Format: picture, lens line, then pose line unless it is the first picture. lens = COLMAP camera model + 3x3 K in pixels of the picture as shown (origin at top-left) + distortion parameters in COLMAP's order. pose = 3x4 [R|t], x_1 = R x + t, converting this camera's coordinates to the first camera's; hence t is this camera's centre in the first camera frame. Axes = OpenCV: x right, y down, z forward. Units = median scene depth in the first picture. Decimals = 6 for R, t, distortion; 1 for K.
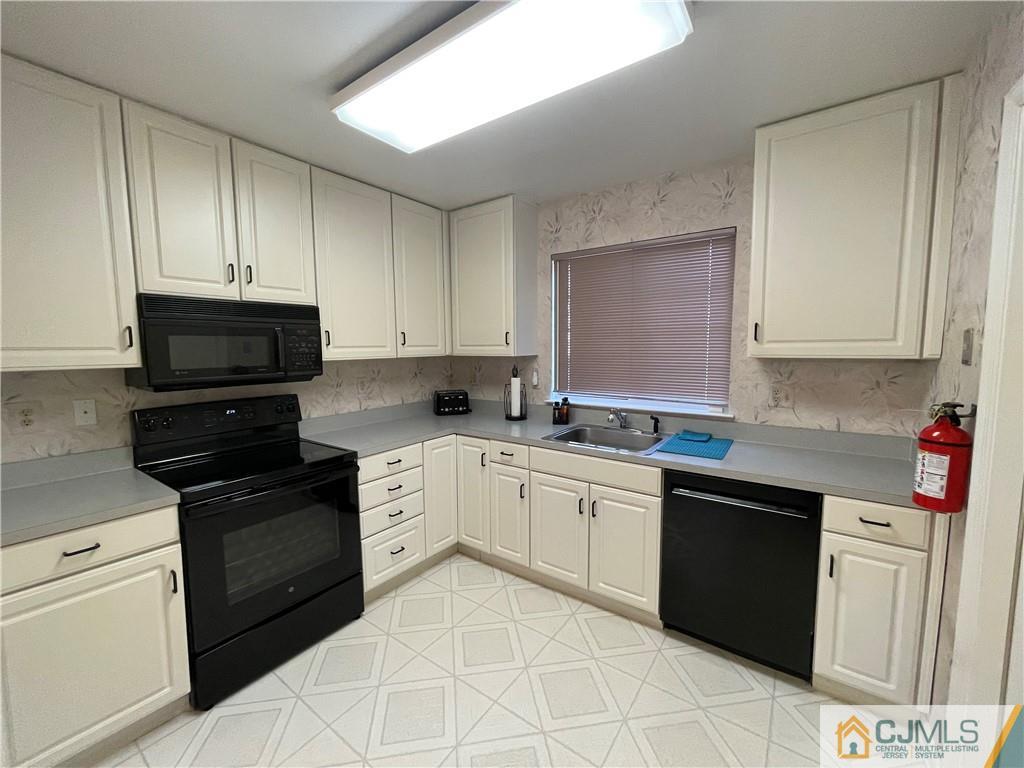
lens RADIAL K [[415.1, 0, 506.8], [0, 415.1, 382.4], [0, 0, 1]] dist [-0.008064, 0.000173]
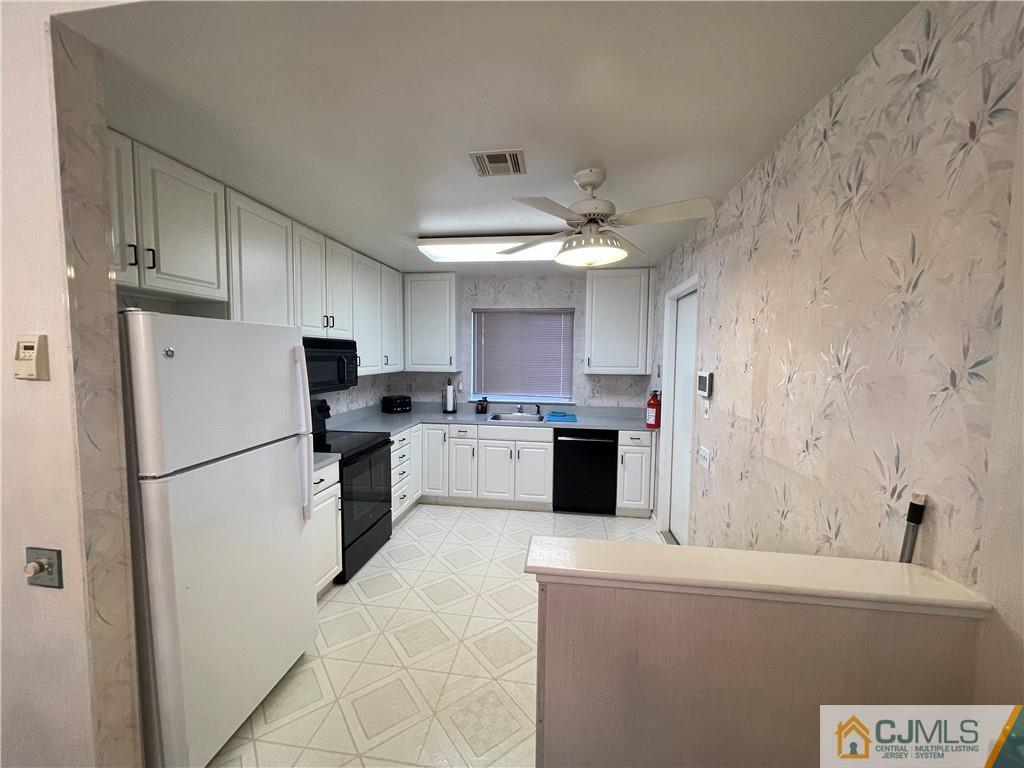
lens RADIAL K [[415.1, 0, 512.5], [0, 415.1, 378.8], [0, 0, 1]] dist [-0.008064, 0.000173]
pose [[0.881652, -0.012613, 0.471732, -0.668978], [0.023696, 0.999565, -0.017561, -0.004796], [-0.471305, 0.026661, 0.881567, -0.624643]]
